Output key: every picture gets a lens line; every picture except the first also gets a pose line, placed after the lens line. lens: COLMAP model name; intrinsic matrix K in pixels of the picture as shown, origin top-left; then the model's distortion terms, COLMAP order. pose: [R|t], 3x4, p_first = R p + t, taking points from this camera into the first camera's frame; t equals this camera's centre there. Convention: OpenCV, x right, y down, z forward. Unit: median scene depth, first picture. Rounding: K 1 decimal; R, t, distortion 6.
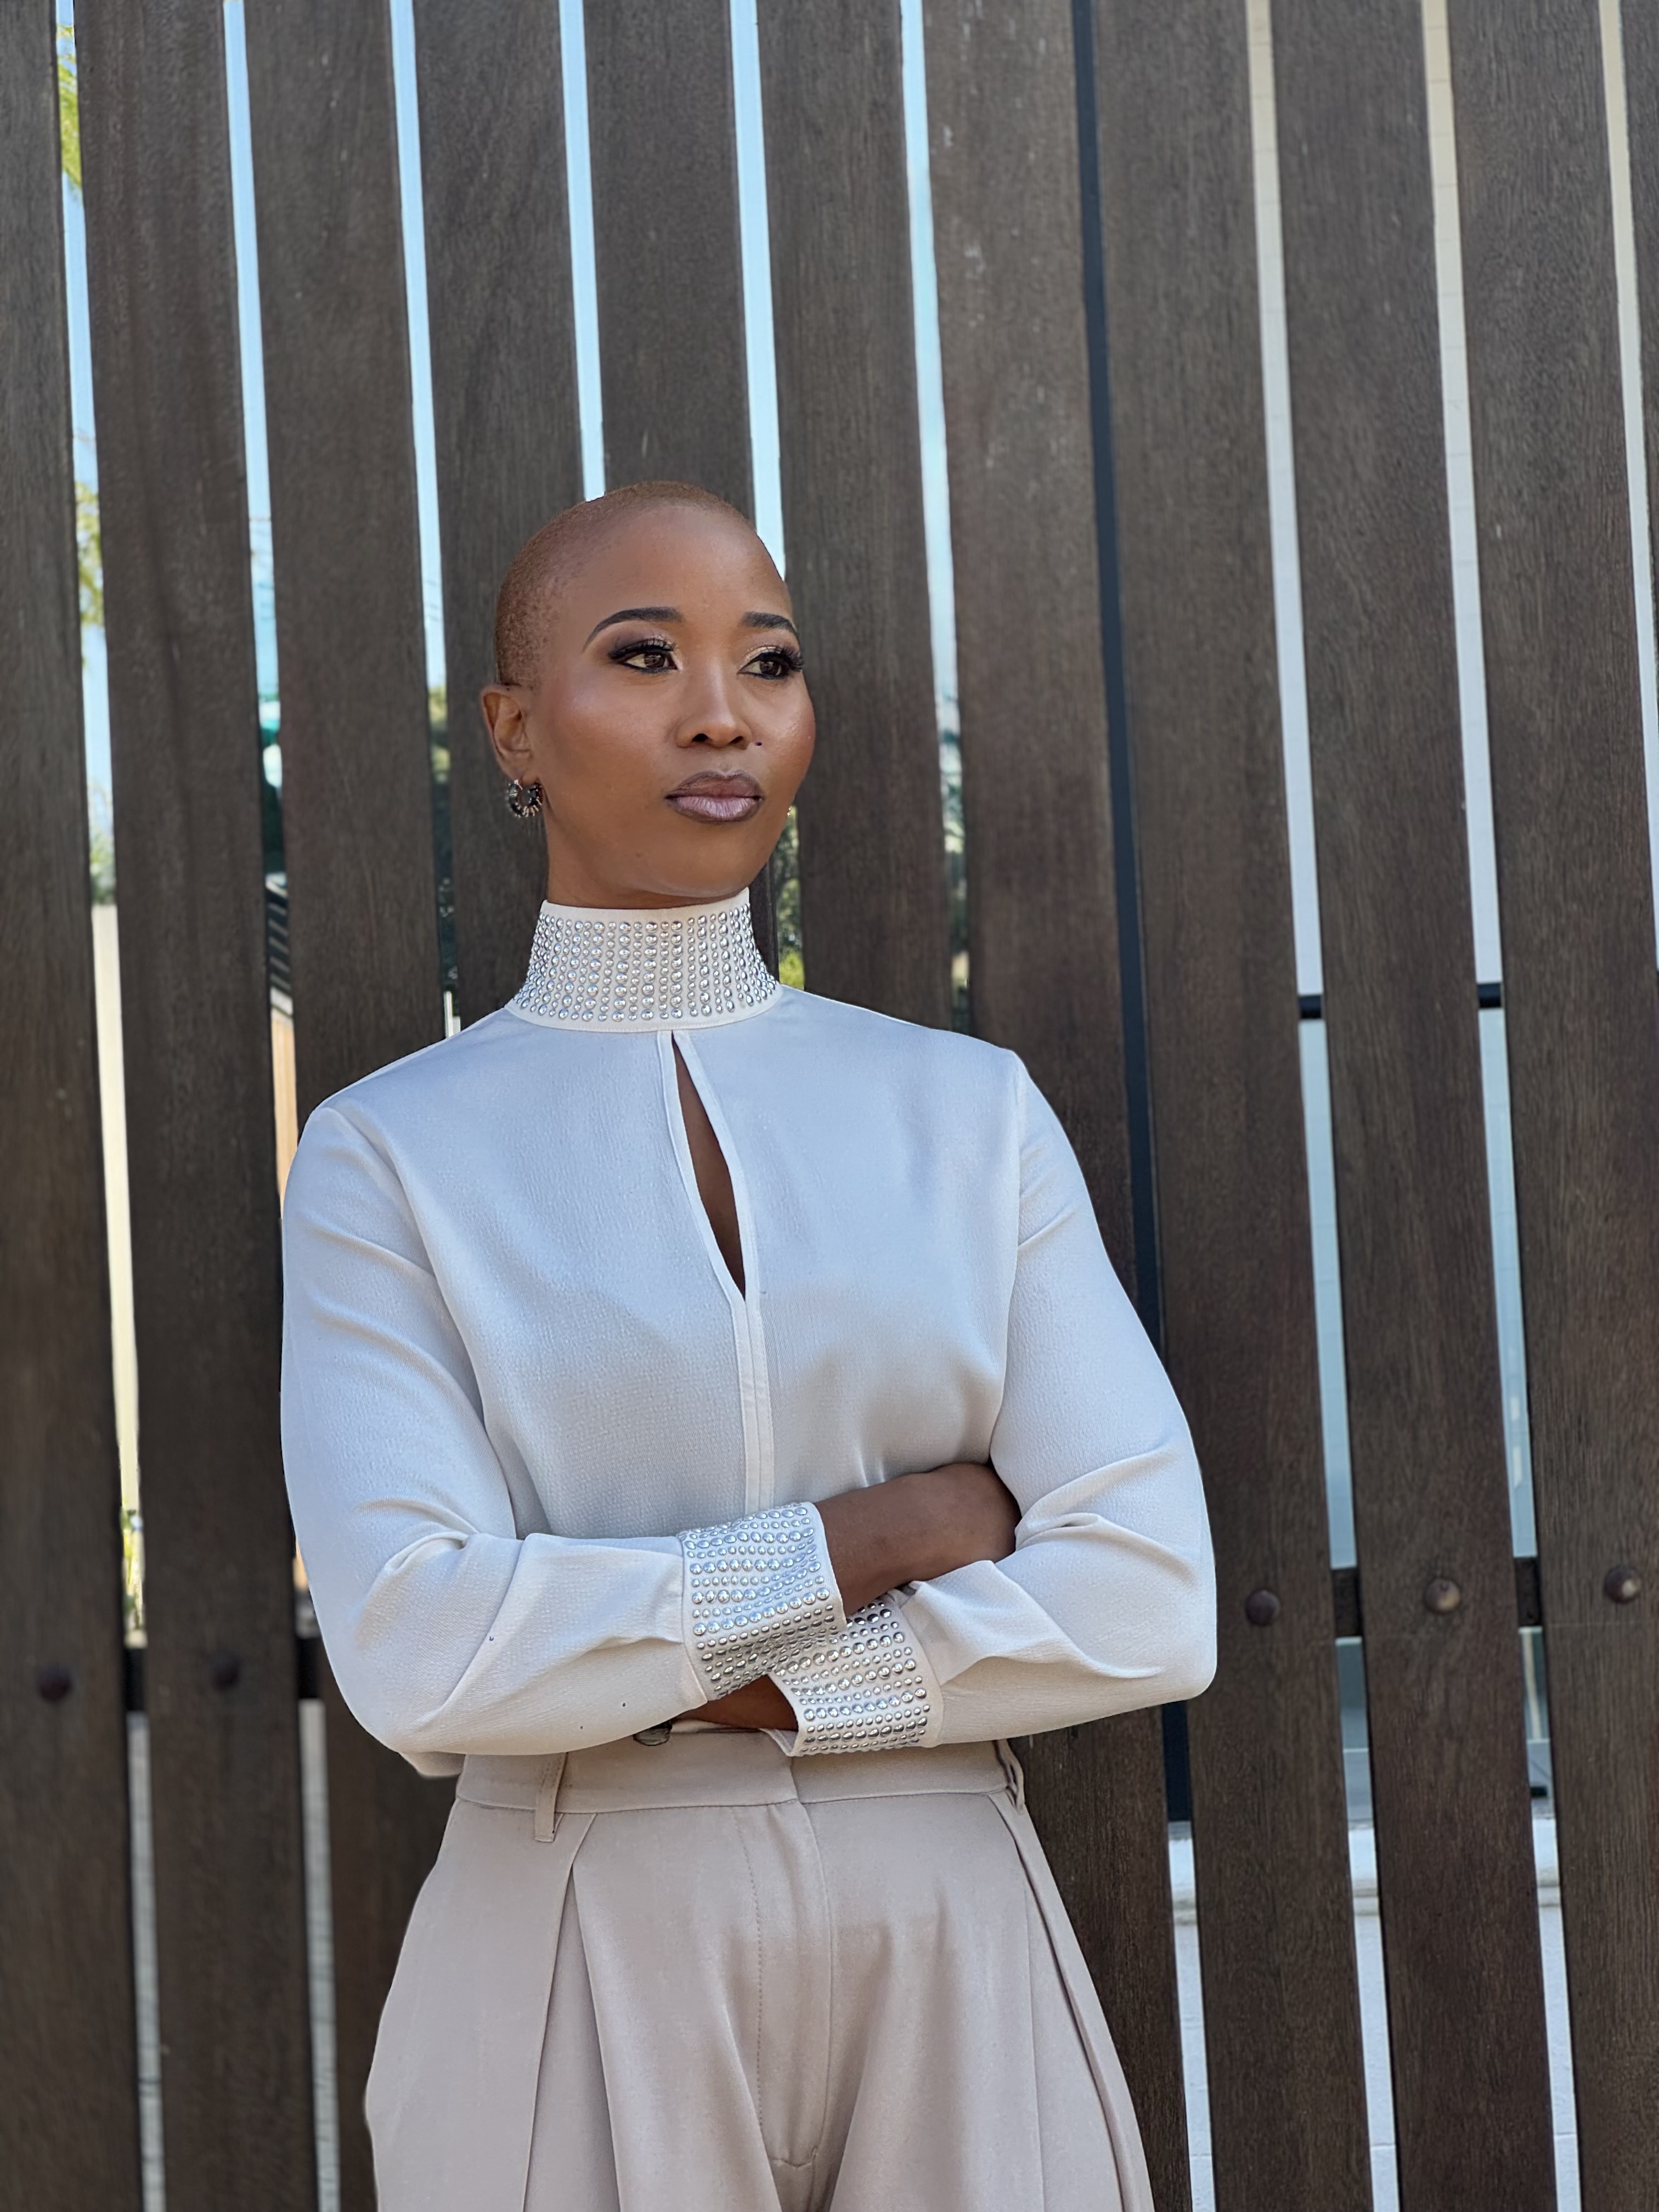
lens RADIAL K [[4941.1, 0, 818.6], [0, 4941.1, 1092.9], [0, 0, 1]] dist [0.115367, 0.000000]
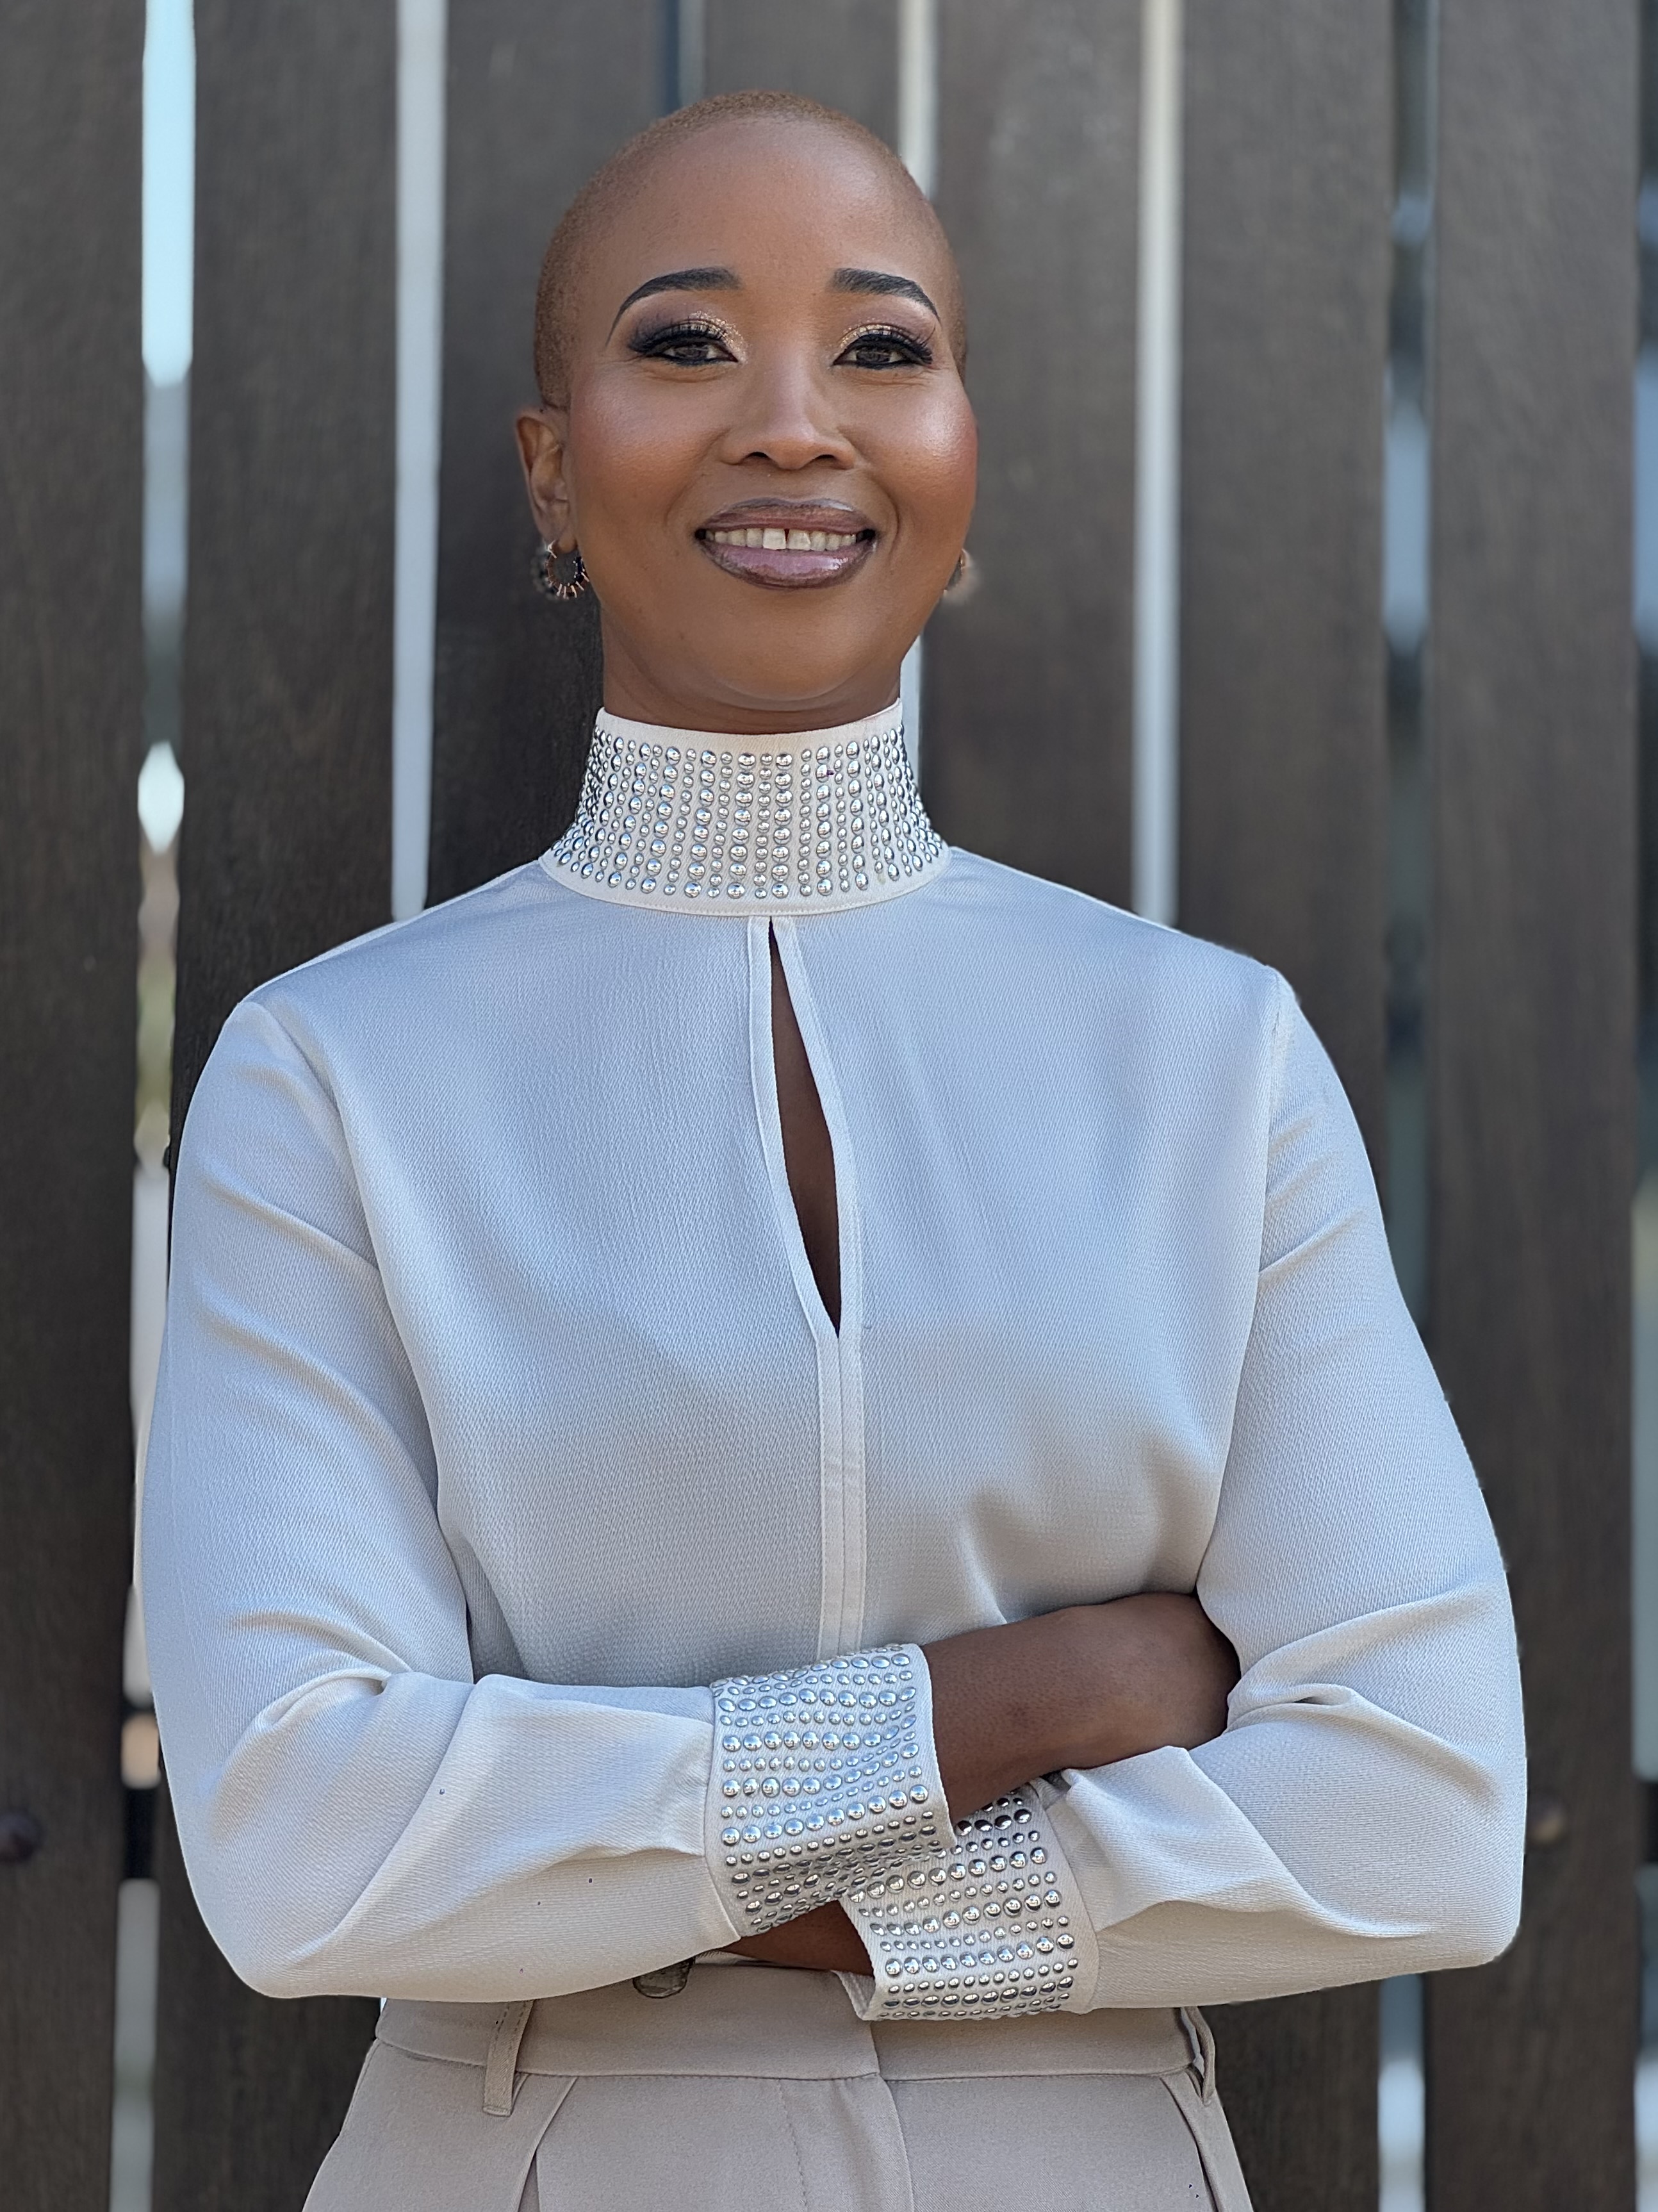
lens RADIAL K [[4940.6, 0, 846.8], [0, 4940.6, 1127.1], [0, 0, 1]] dist [0.115367, 0.000000]
pose [[0.995056, 0.060091, -0.079070, 0.037422], [-0.054666, 0.996113, 0.069072, -0.032233], [0.082913, -0.064408, 0.994473, 0.340844]]
